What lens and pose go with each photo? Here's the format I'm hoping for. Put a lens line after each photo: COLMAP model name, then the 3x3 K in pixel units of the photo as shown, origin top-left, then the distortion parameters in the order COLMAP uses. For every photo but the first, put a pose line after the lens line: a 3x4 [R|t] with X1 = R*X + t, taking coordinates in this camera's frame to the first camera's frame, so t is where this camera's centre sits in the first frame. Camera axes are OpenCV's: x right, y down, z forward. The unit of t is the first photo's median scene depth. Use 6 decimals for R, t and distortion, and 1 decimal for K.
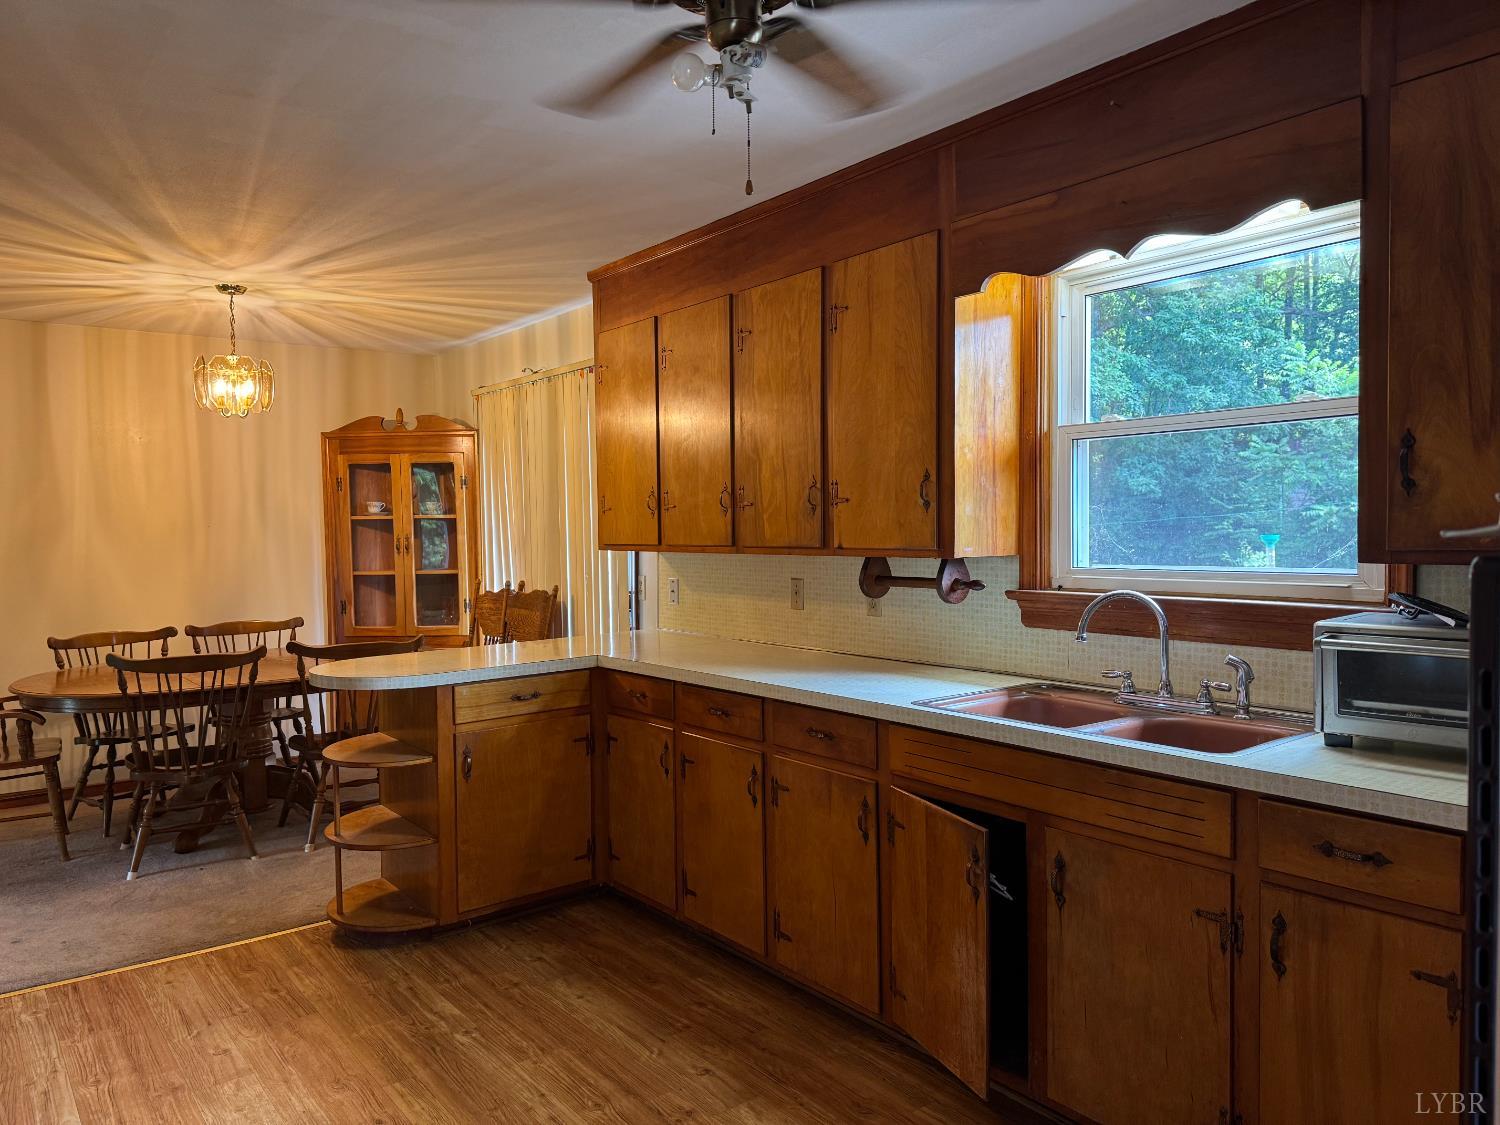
lens RADIAL K [[1064.8, 0, 789.1], [0, 1064.8, 558.0], [0, 0, 1]] dist [-0.006719, -0.009290]
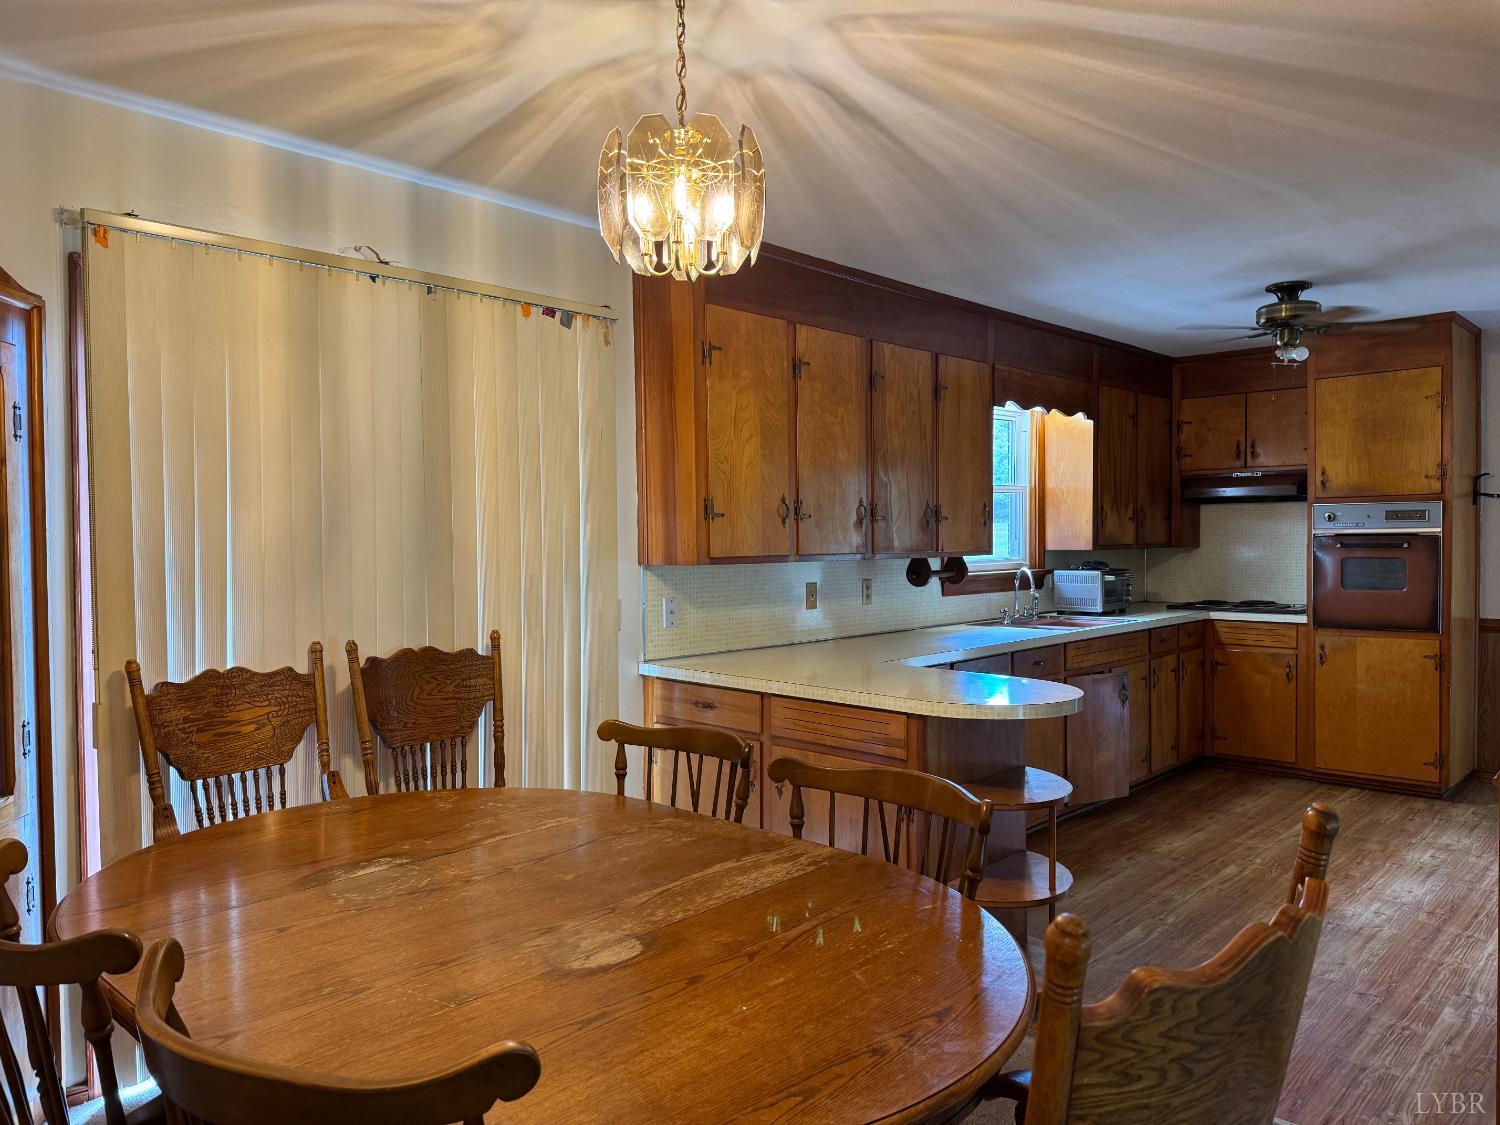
lens RADIAL K [[1056.2, 0, 750.0], [0, 1056.2, 562.5], [0, 0, 1]] dist [0.118447, -0.124580]
pose [[-0.134963, -0.006878, 0.990827, -1.296982], [0.045634, 0.998872, 0.013149, -0.023771], [-0.989799, 0.046990, -0.134497, 1.395169]]
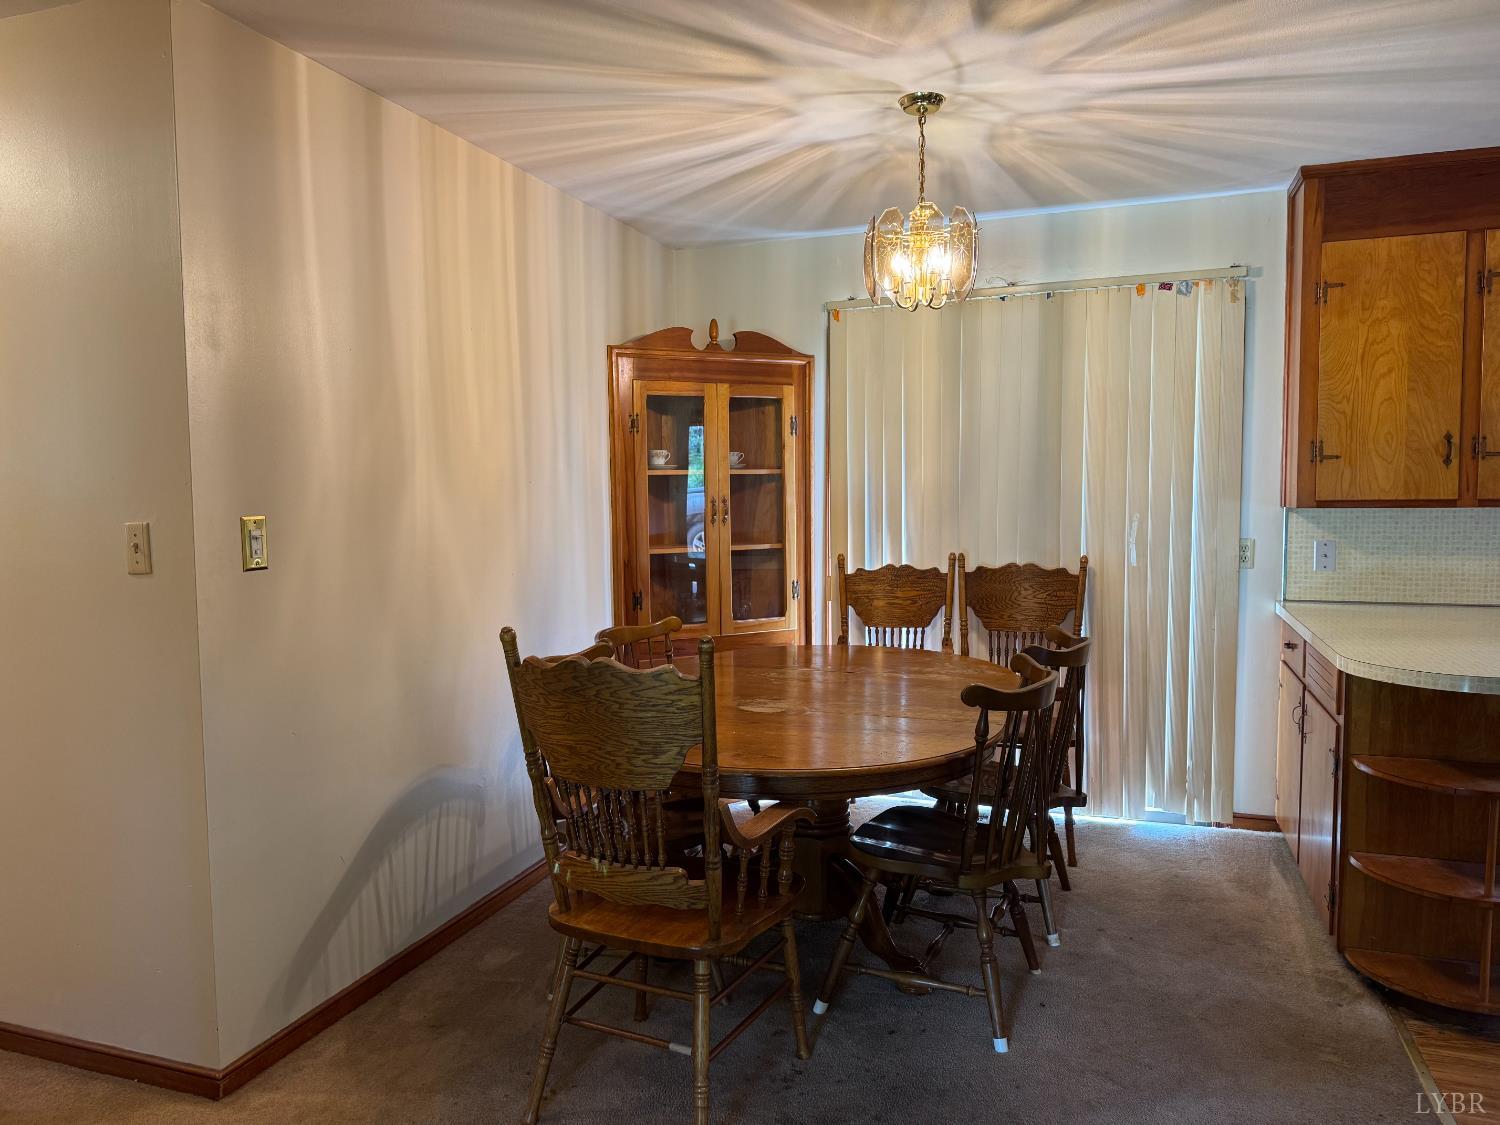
lens RADIAL K [[1056.2, 0, 750.0], [0, 1056.2, 562.5], [0, 0, 1]] dist [0.118447, -0.124580]
pose [[0.843995, -0.031605, 0.535419, -1.295835], [0.018003, 0.999369, 0.030614, 0.002360], [-0.536048, -0.016199, 0.844032, 0.678440]]
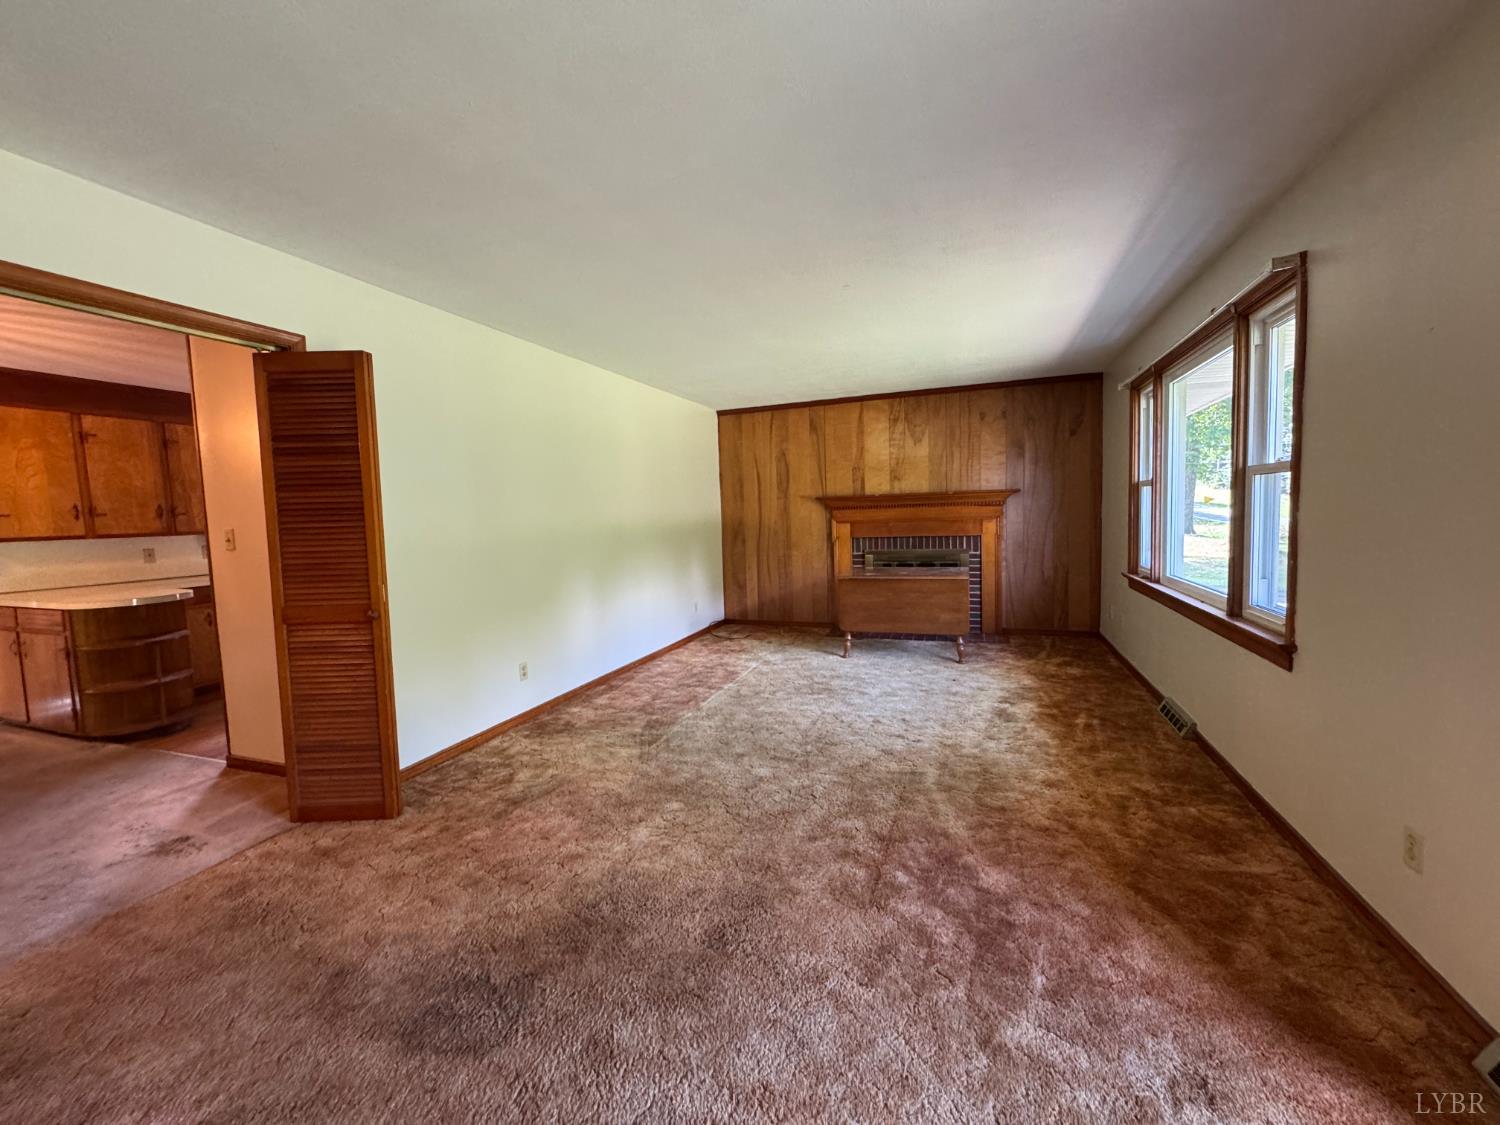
lens RADIAL K [[594.3, 0, 750.0], [0, 594.3, 562.5], [0, 0, 1]] dist [-0.000153, -0.000053]
pose [[-0.506556, -0.043513, 0.861108, -1.947239], [0.068230, 0.993571, 0.090344, 0.024987], [-0.859503, 0.104518, -0.500330, 0.625824]]
